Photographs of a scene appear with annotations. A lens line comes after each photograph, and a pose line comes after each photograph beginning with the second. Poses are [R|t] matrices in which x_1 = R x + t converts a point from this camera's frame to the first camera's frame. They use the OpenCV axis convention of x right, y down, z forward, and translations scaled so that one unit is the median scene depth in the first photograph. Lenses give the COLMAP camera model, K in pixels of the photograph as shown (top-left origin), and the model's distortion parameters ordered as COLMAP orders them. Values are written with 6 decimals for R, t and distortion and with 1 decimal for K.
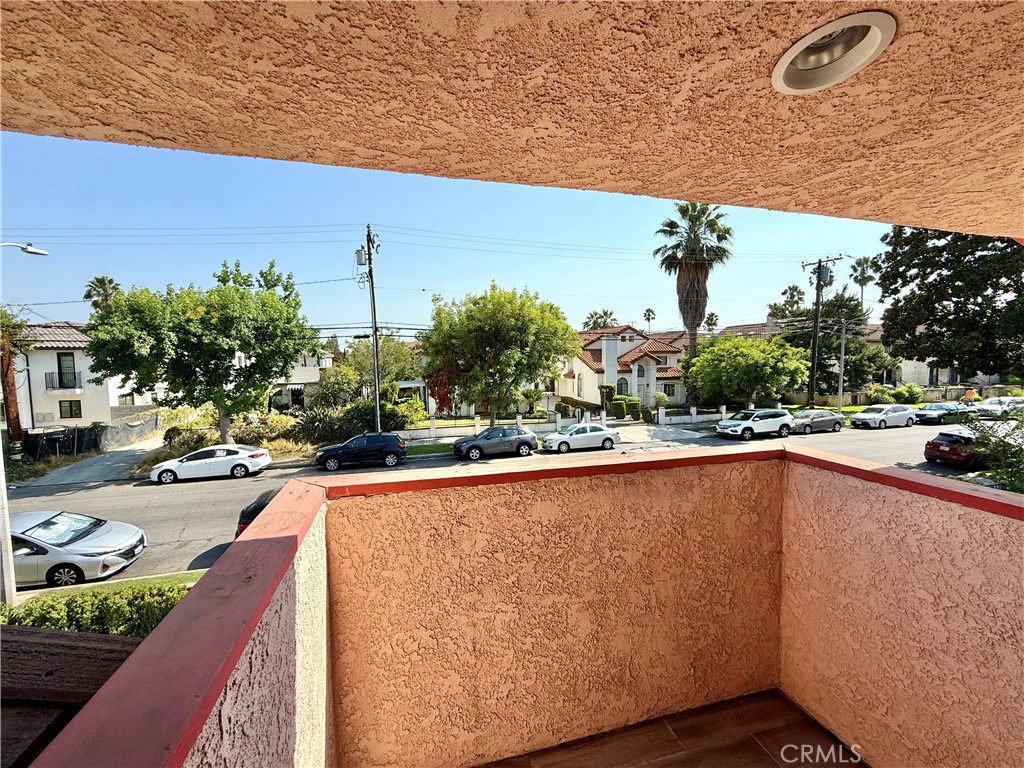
lens RADIAL K [[408.8, 0, 509.8], [0, 408.8, 382.1], [0, 0, 1]] dist [-0.000166, 0.000017]
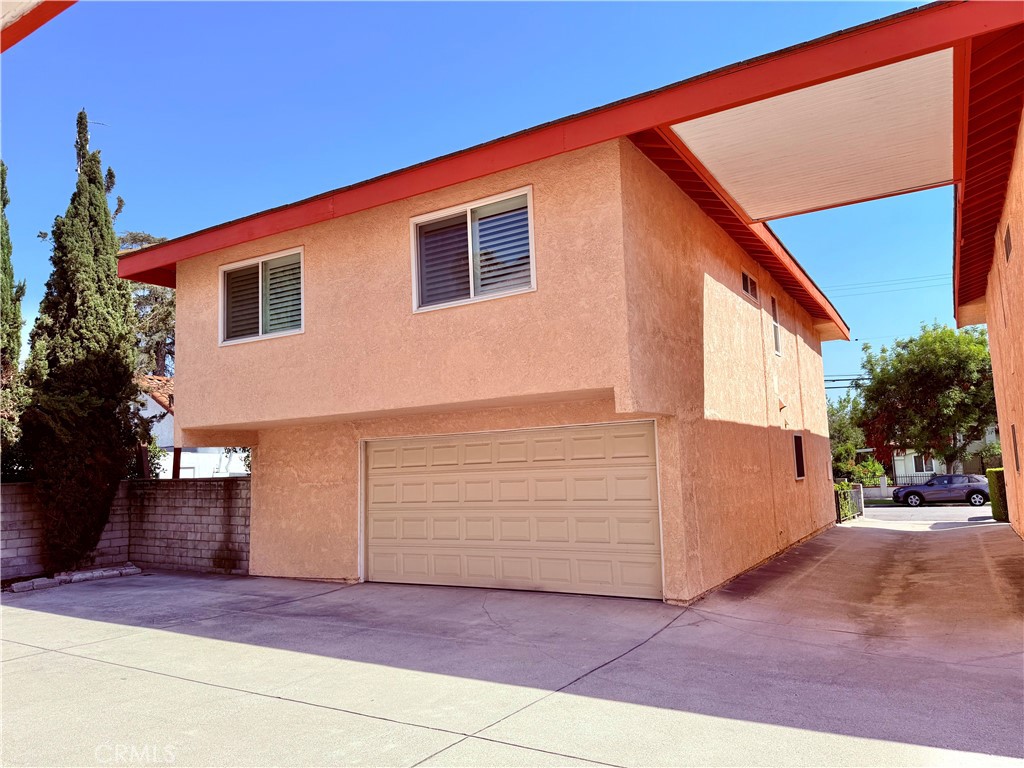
lens RADIAL K [[720.9, 0, 511.3], [0, 720.9, 383.5], [0, 0, 1]] dist [0.002877, 0.000789]
pose [[0.704544, -0.094957, -0.703279, 0.467198], [-0.020407, 0.987887, -0.153829, 0.184680], [0.709367, 0.122731, 0.694072, -0.886837]]
